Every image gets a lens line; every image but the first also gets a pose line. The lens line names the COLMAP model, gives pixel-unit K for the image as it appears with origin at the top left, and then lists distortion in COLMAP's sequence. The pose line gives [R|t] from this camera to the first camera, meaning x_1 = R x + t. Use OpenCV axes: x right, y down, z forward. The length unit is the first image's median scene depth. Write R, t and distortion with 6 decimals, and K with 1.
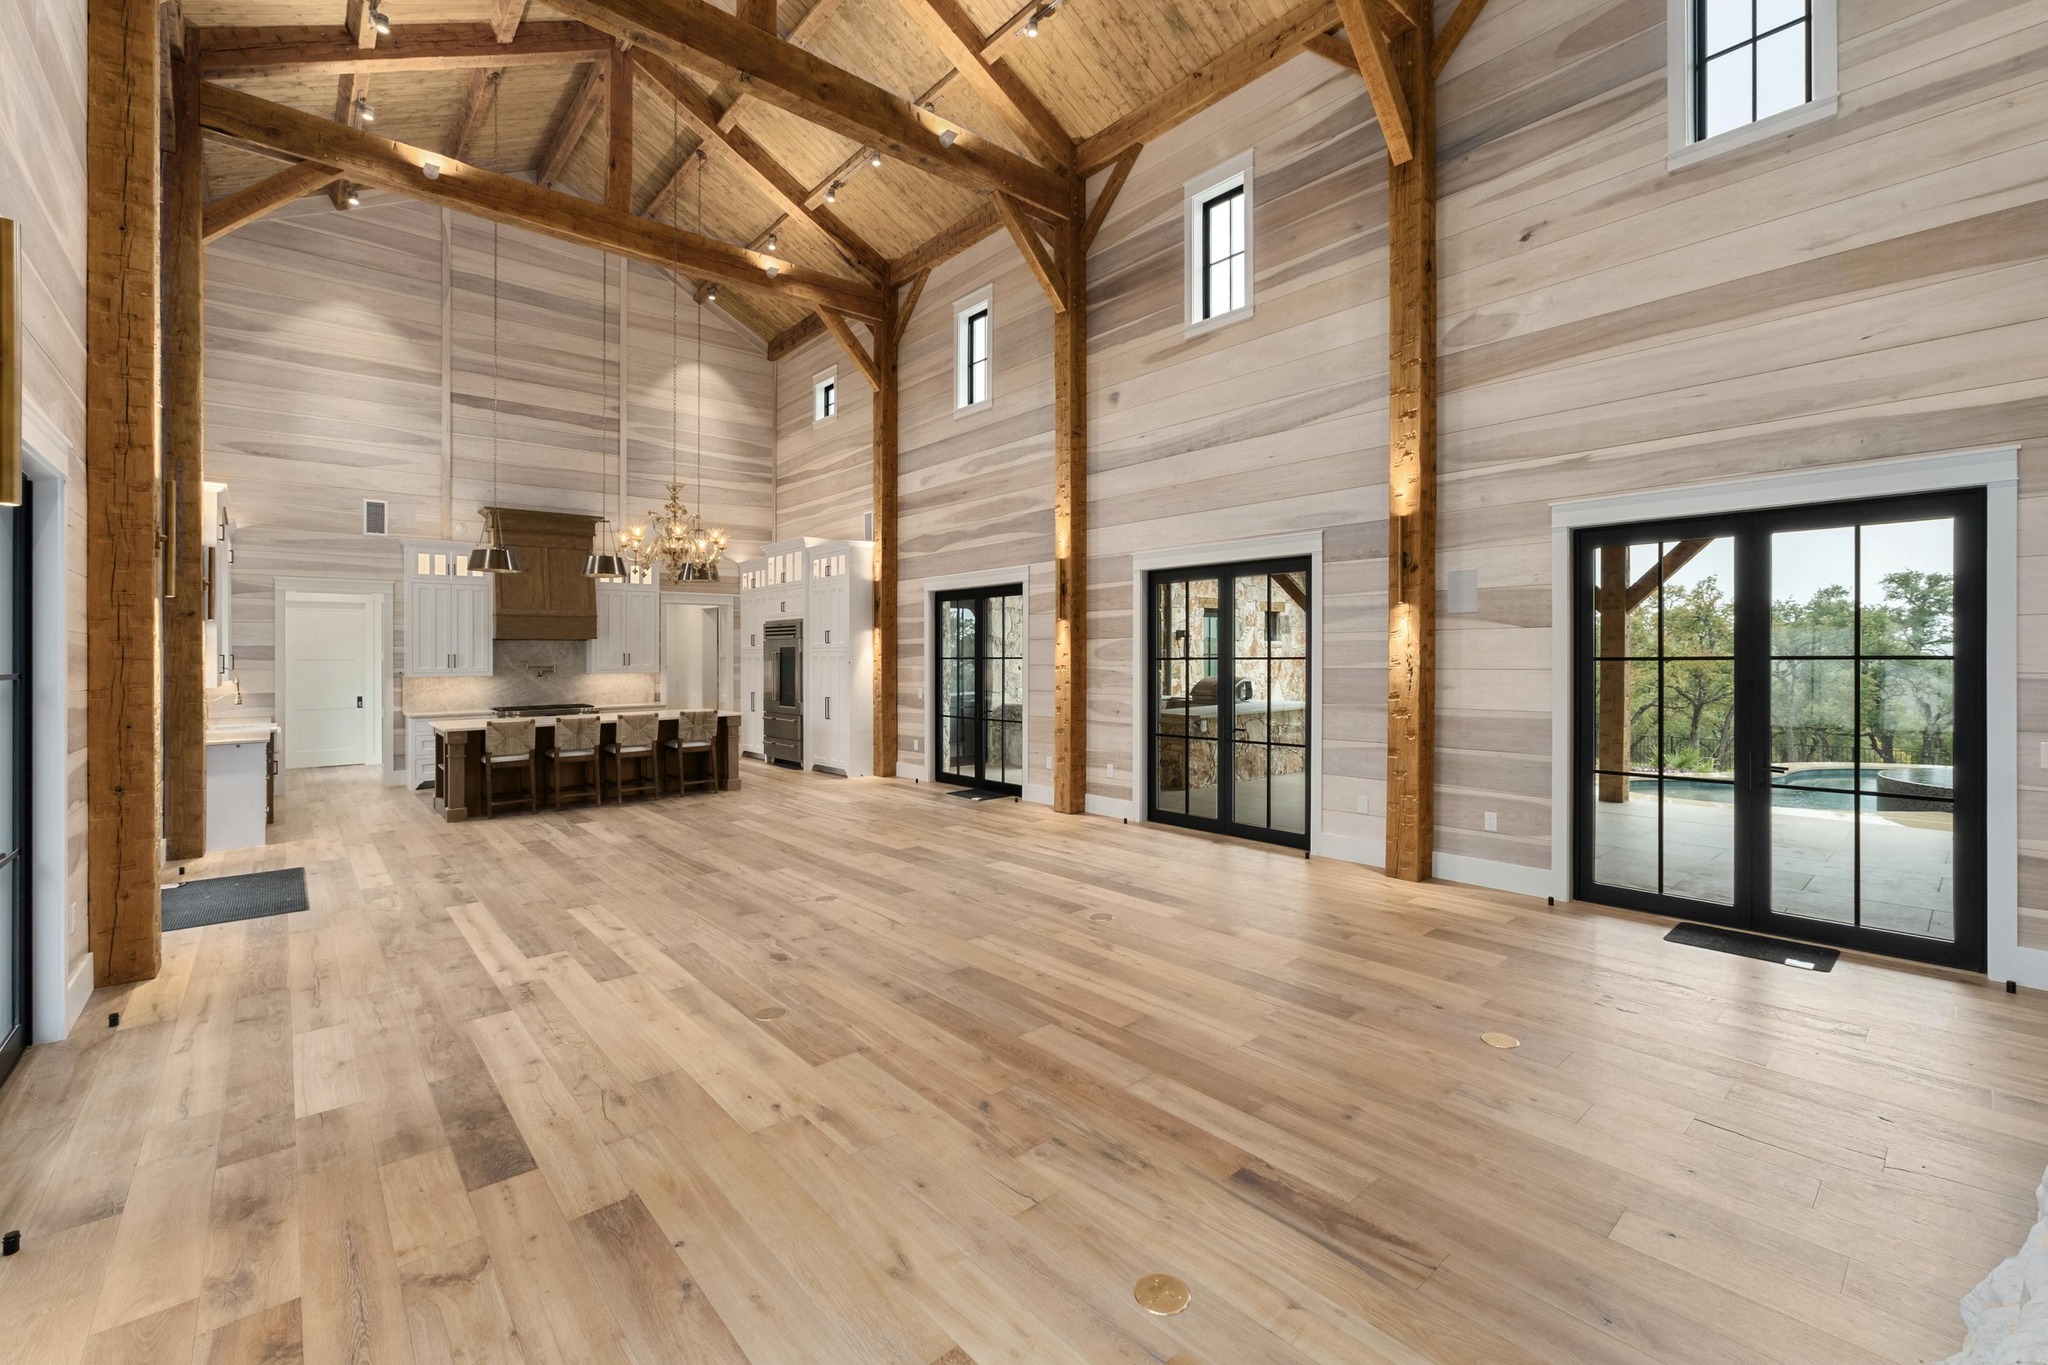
lens RADIAL K [[860.4, 0, 1023.7], [0, 860.4, 656.9], [0, 0, 1]] dist [-0.013600, 0.000615]
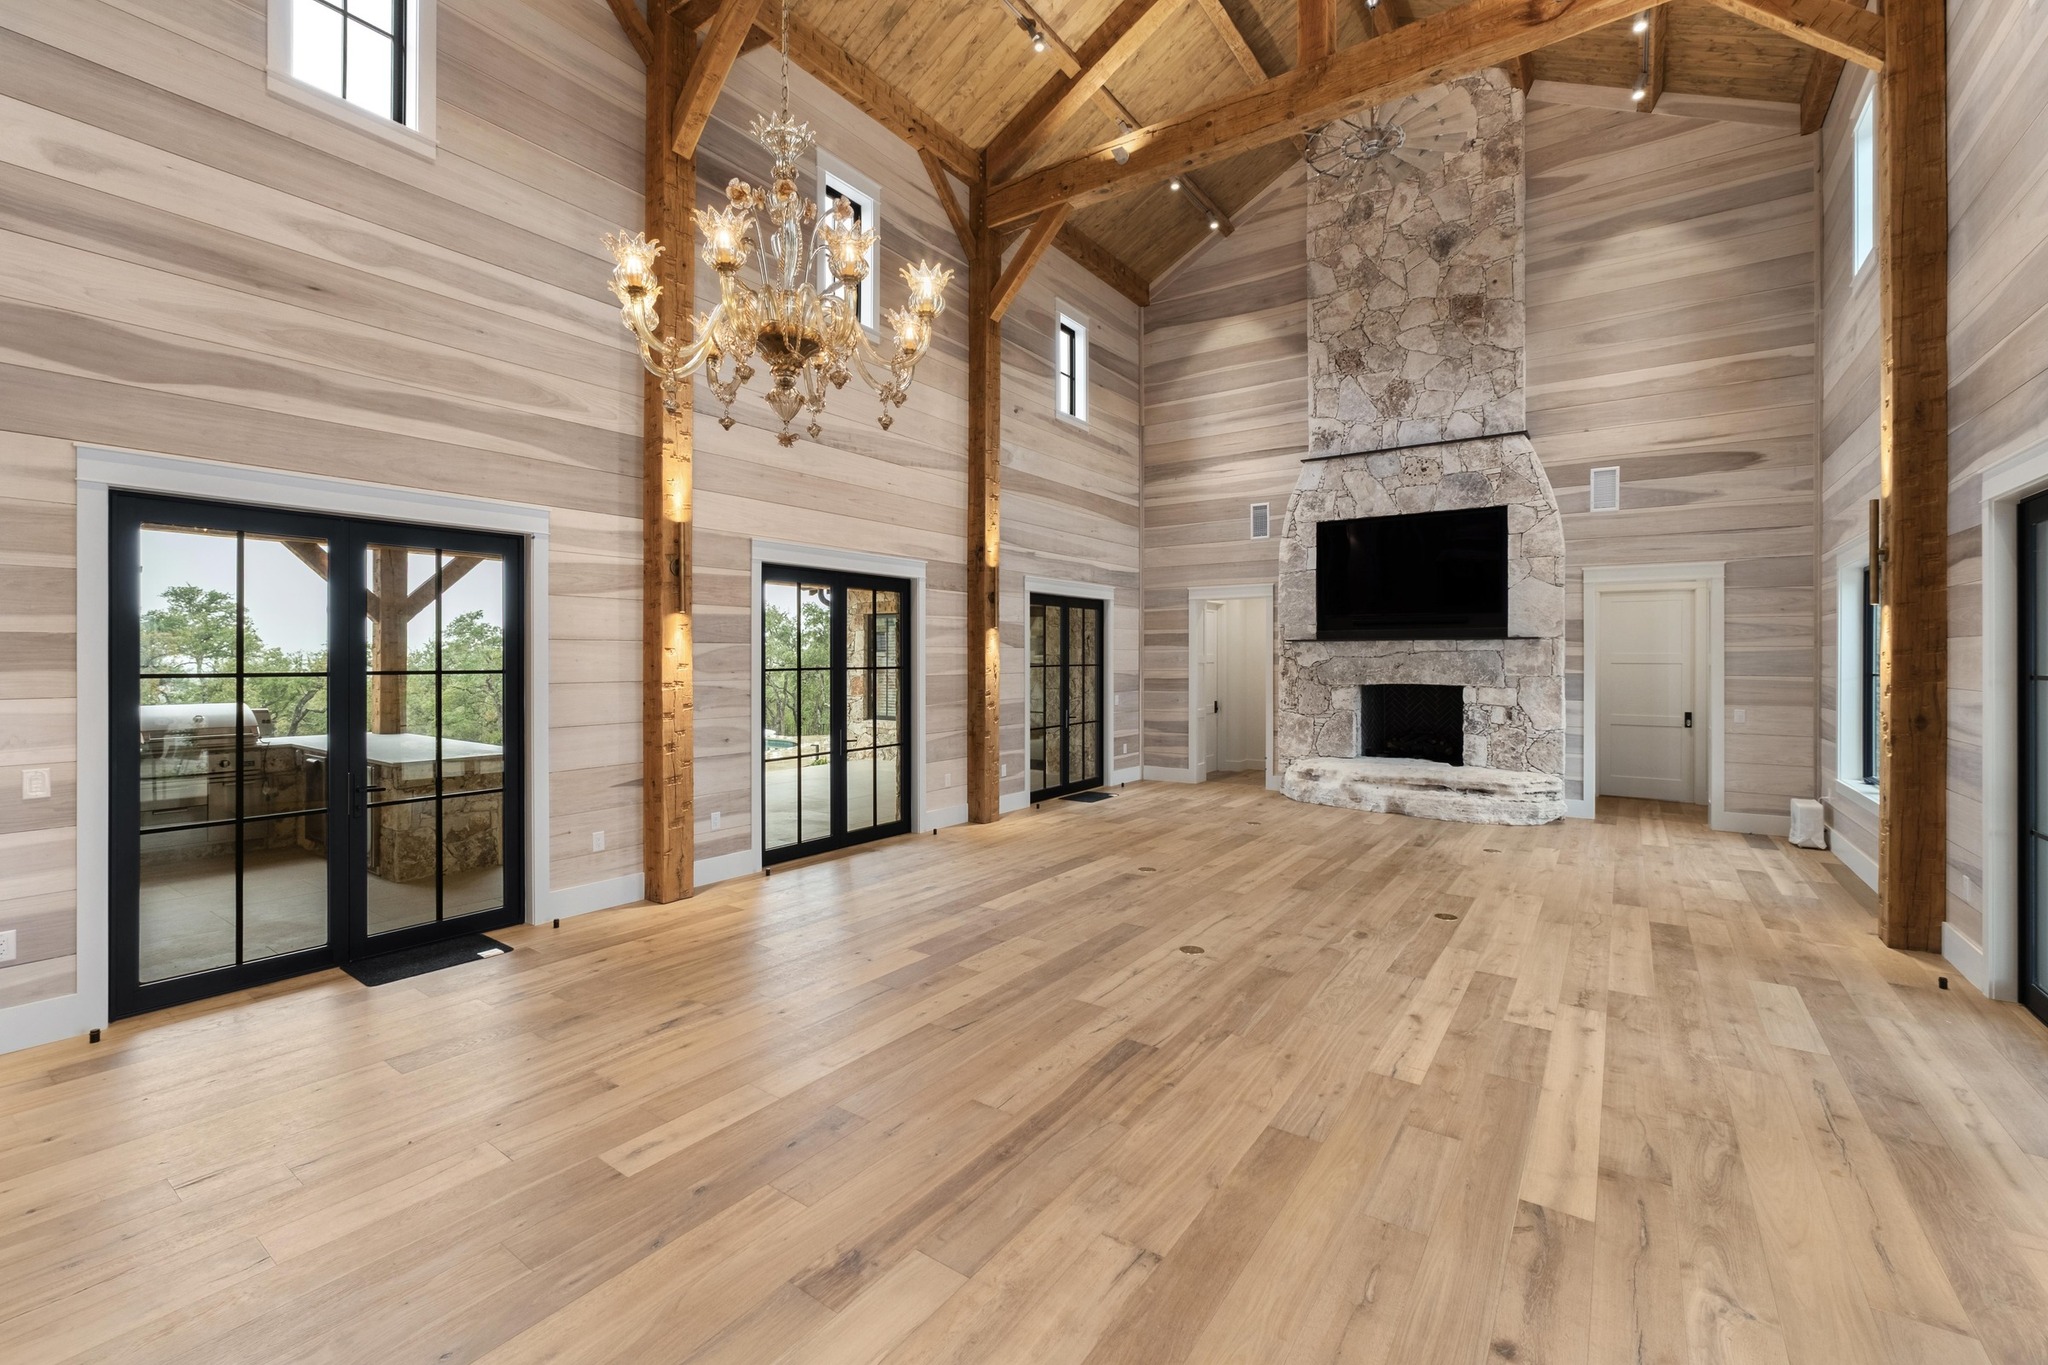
lens RADIAL K [[860.4, 0, 1023.7], [0, 860.4, 656.9], [0, 0, 1]] dist [-0.013600, 0.000615]
pose [[-0.238926, 0.009808, 0.970988, -1.316515], [0.005839, 0.999945, -0.008664, -0.002149], [-0.971020, 0.003600, -0.238970, 1.763861]]
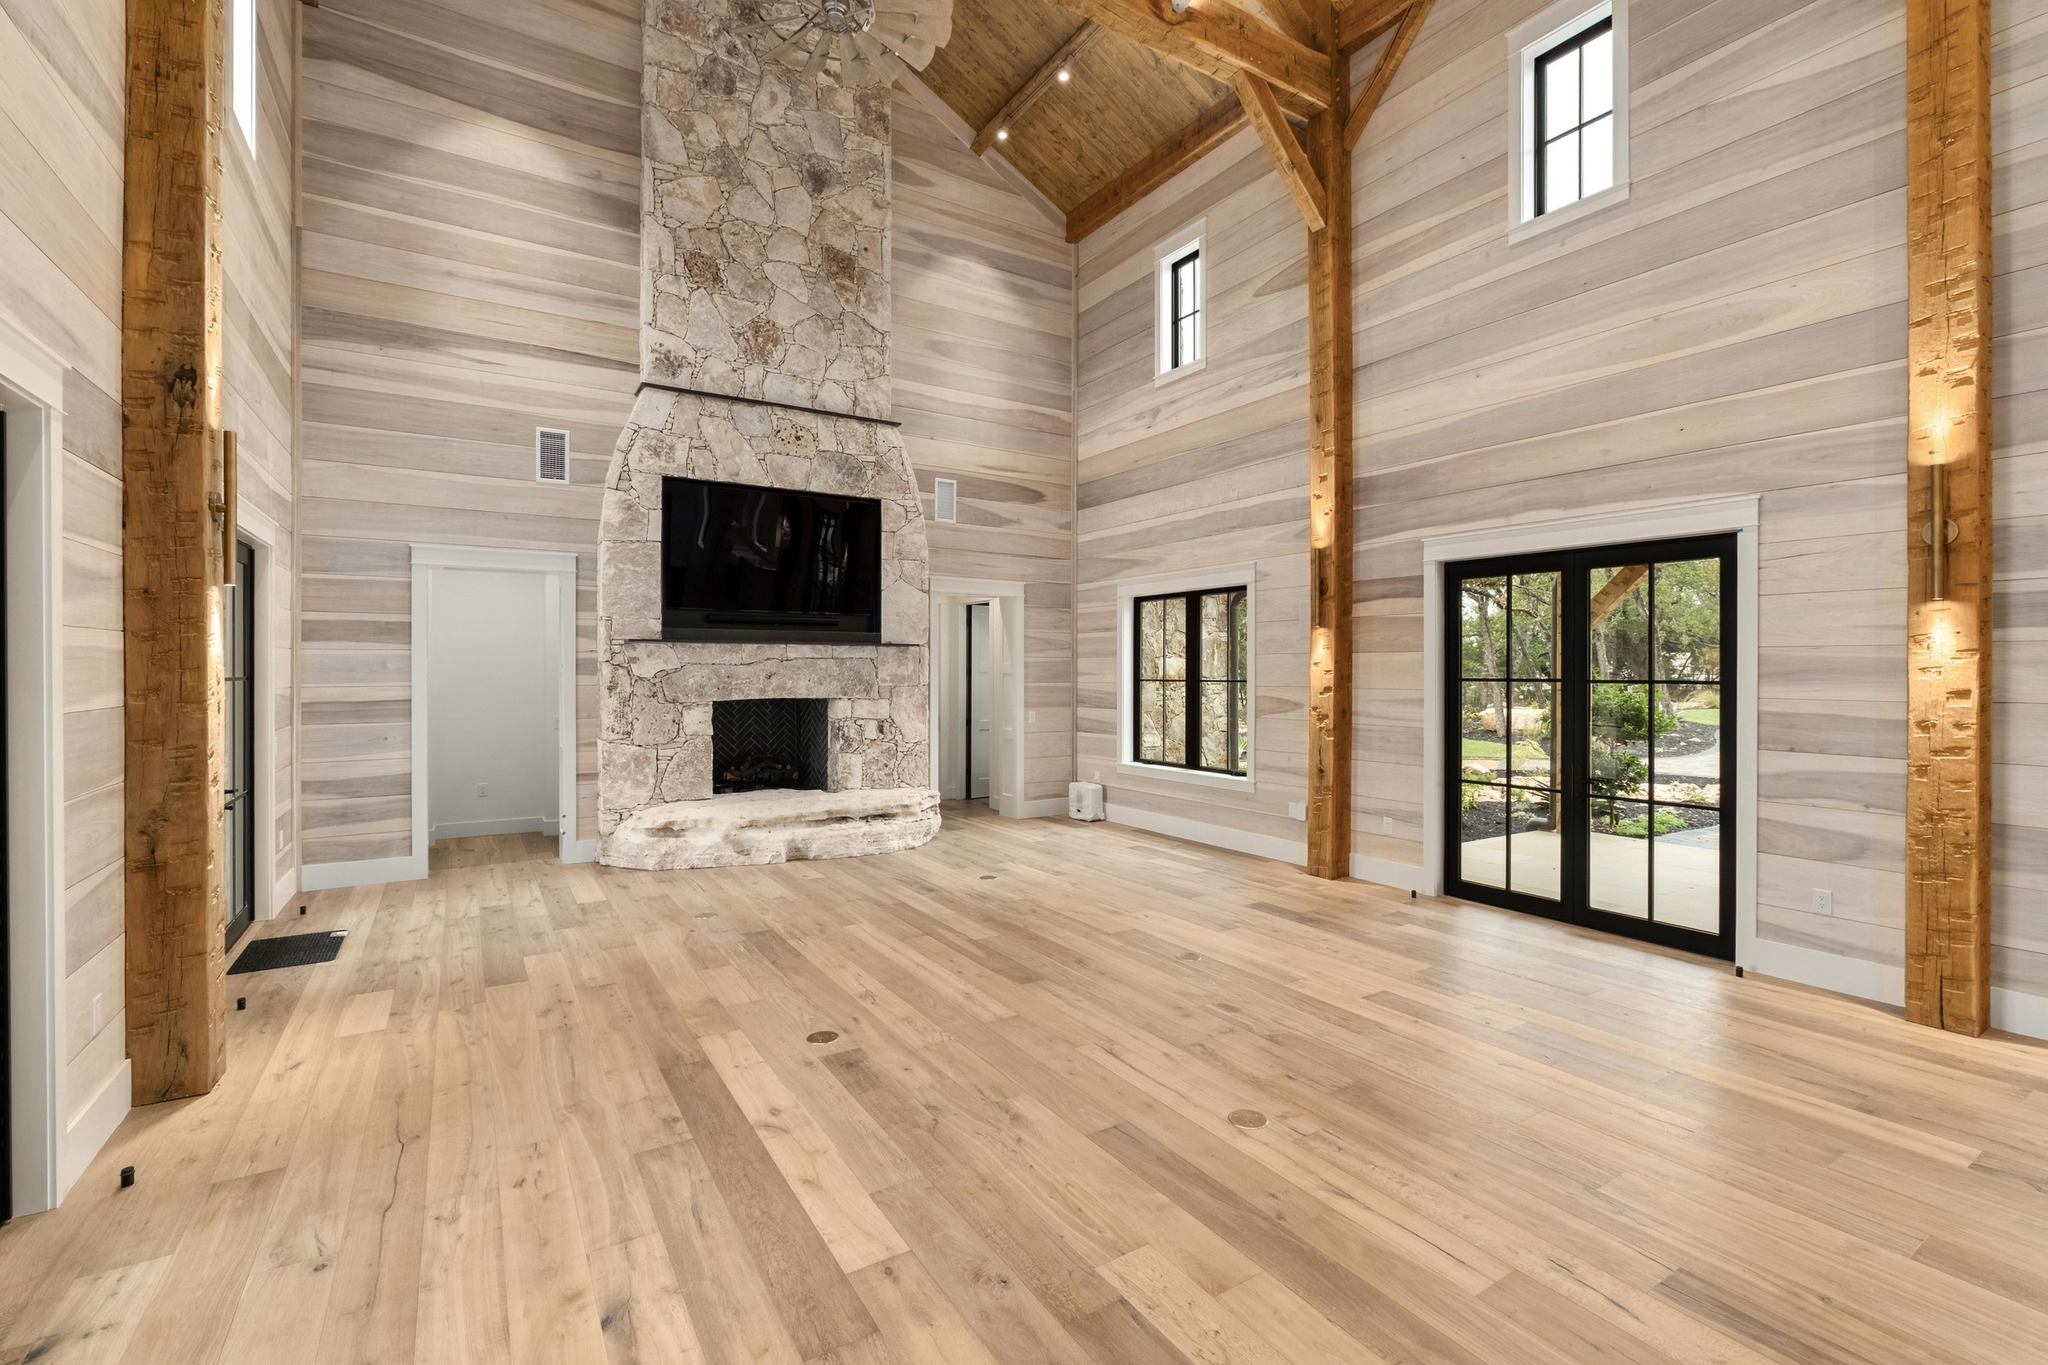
lens RADIAL K [[897.8, 0, 1035.7], [0, 897.8, 672.9], [0, 0, 1]] dist [-0.026362, 0.013273]
pose [[-0.989596, 0.004704, 0.143797, -0.231825], [0.005810, 0.999957, 0.007274, -0.008571], [-0.143757, 0.008034, -0.989580, 2.041111]]
